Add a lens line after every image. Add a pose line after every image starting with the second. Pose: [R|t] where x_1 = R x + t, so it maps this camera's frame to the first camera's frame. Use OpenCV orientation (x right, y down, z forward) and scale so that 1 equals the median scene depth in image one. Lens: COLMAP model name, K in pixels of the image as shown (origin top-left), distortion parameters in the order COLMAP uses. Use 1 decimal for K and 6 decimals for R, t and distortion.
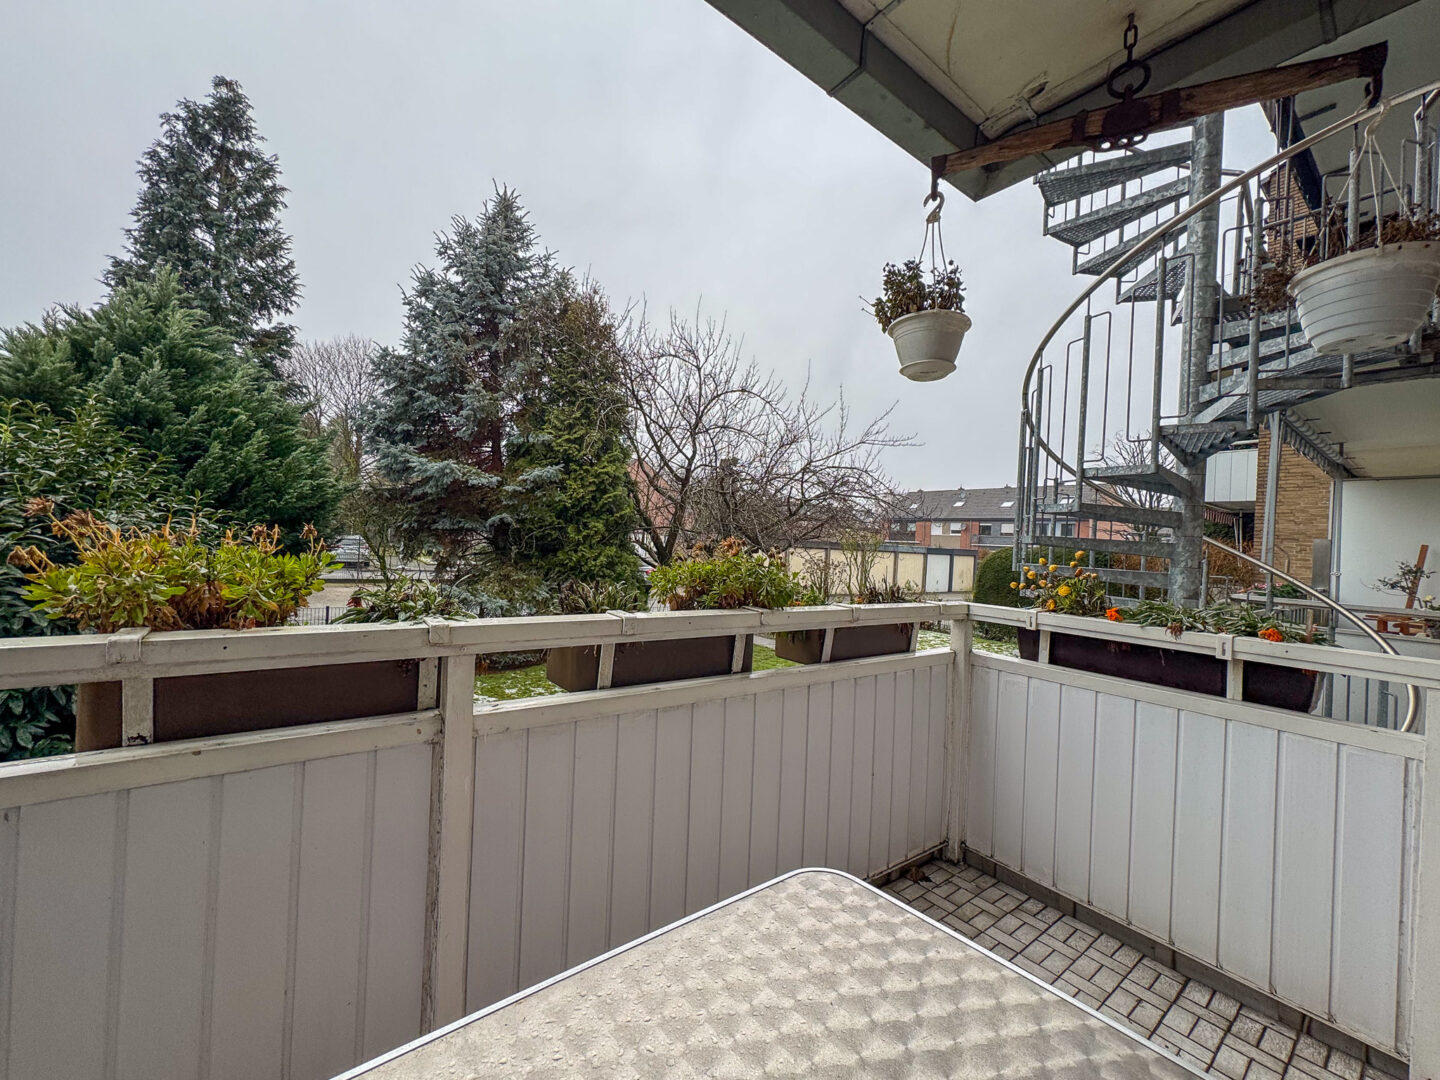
lens RADIAL K [[574.5, 0, 722.0], [0, 574.5, 541.5], [0, 0, 1]] dist [-0.000784, 0.000240]
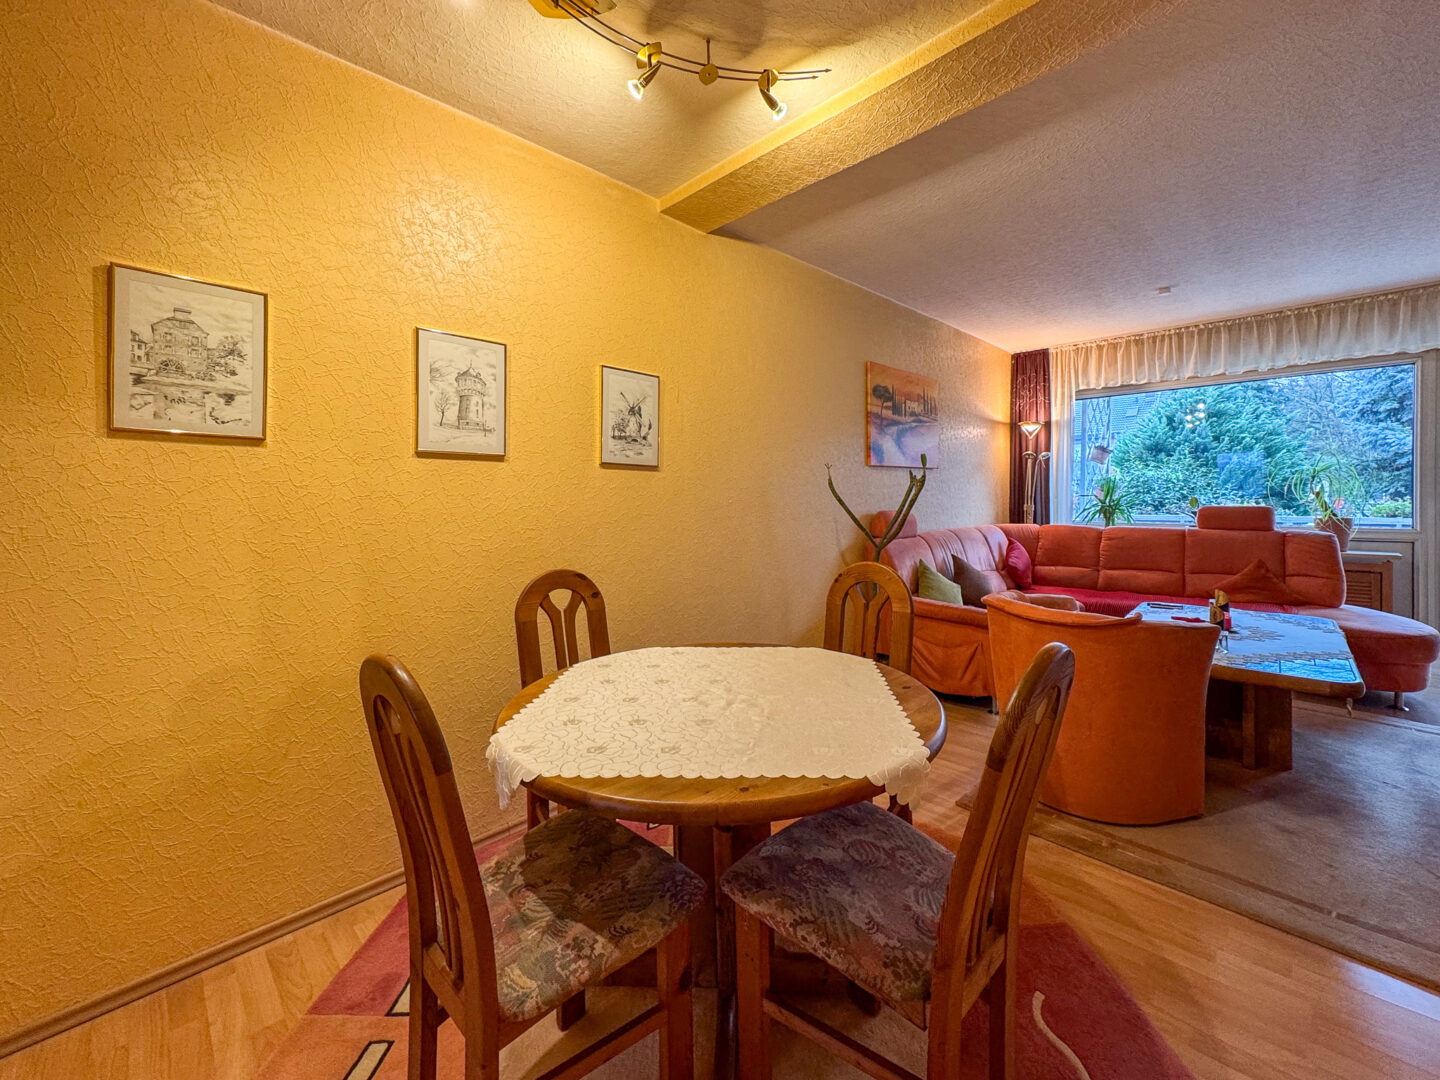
lens RADIAL K [[574.5, 0, 739.1], [0, 574.5, 499.8], [0, 0, 1]] dist [-0.000784, 0.000240]
pose [[0.145163, -0.040216, -0.988590, 0.433874], [0.021243, 0.999070, -0.037523, 0.008455], [0.989180, -0.015553, 0.145882, -0.519033]]
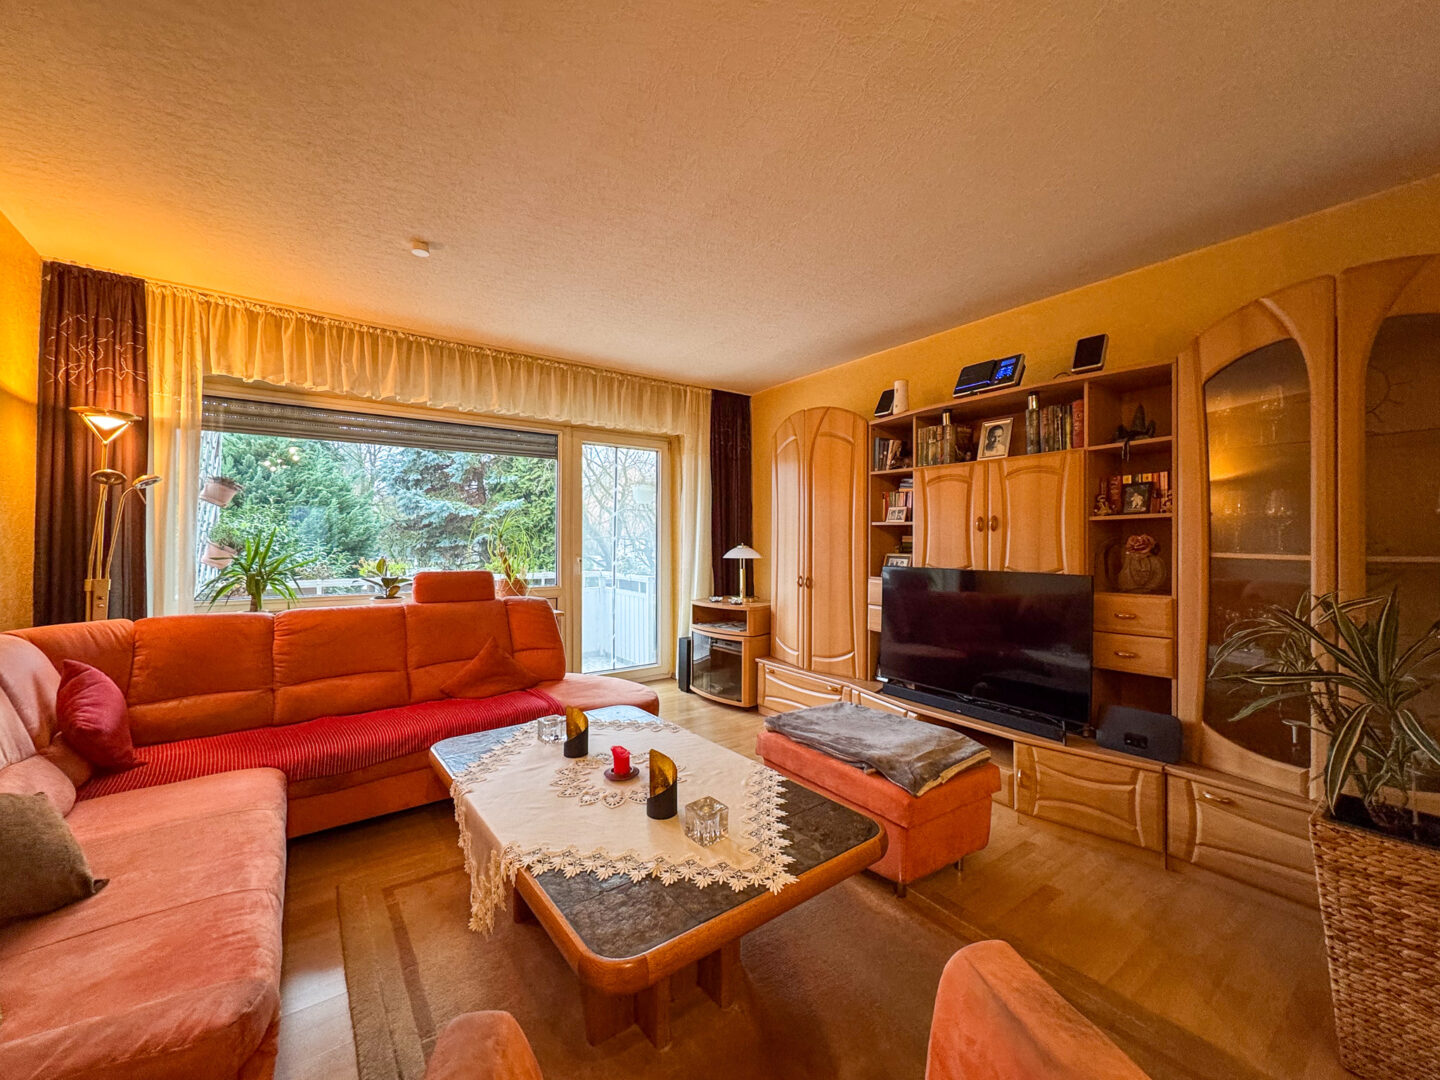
lens RADIAL K [[574.5, 0, 717.8], [0, 574.5, 539.6], [0, 0, 1]] dist [-0.000784, 0.000240]
pose [[0.998427, -0.049670, -0.026027, 0.242972], [0.049664, 0.998766, -0.000891, -0.004736], [0.026039, -0.000403, 0.999661, -0.431942]]
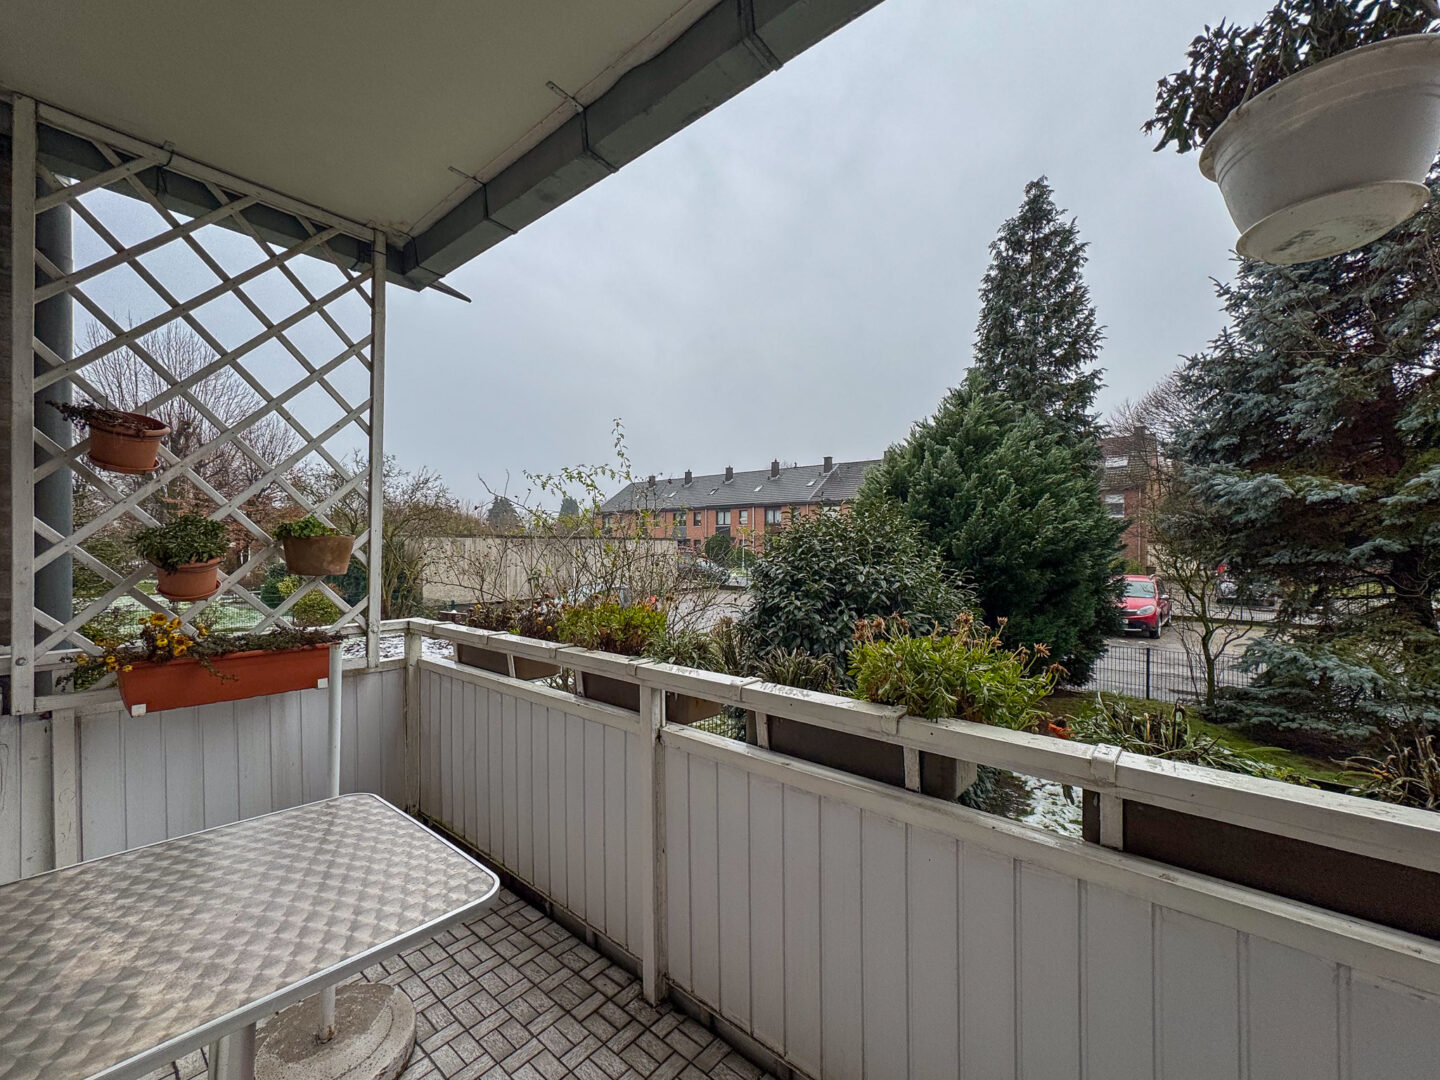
lens RADIAL K [[574.5, 0, 692.6], [0, 574.5, 562.0], [0, 0, 1]] dist [-0.000784, 0.000240]
pose [[0.205430, -0.028633, -0.978253, 0.100758], [0.005424, 0.999590, -0.028118, -0.007000], [0.978657, 0.000470, 0.205501, 0.081406]]
